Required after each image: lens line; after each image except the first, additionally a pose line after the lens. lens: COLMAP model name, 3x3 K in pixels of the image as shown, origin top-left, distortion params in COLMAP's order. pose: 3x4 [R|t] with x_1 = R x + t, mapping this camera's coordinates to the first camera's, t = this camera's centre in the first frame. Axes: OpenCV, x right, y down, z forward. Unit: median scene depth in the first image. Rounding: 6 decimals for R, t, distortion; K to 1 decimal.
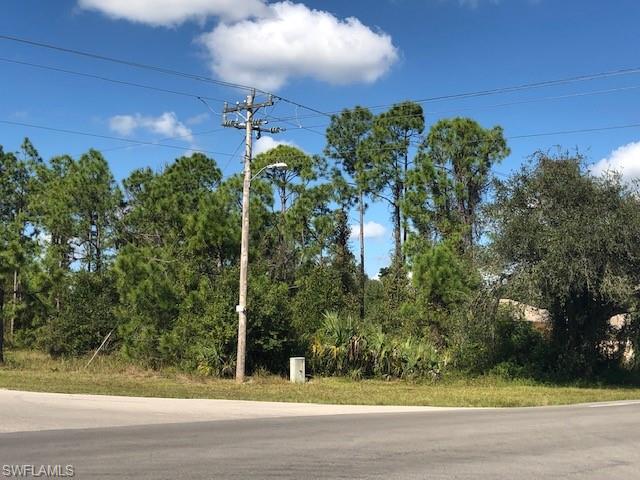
lens RADIAL K [[914.6, 0, 320.0], [0, 914.6, 240.0], [0, 0, 1]] dist [0.134148, 0.014212]
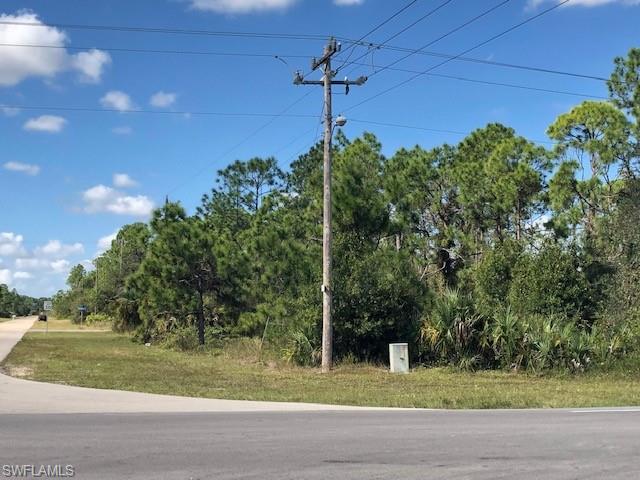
lens RADIAL K [[914.6, 0, 320.0], [0, 914.6, 240.0], [0, 0, 1]] dist [0.134148, 0.014212]
pose [[0.875434, -0.056659, -0.480005, 0.255538], [0.063559, 0.997976, -0.001881, 0.022948], [0.479140, -0.028862, 0.877264, 0.170675]]
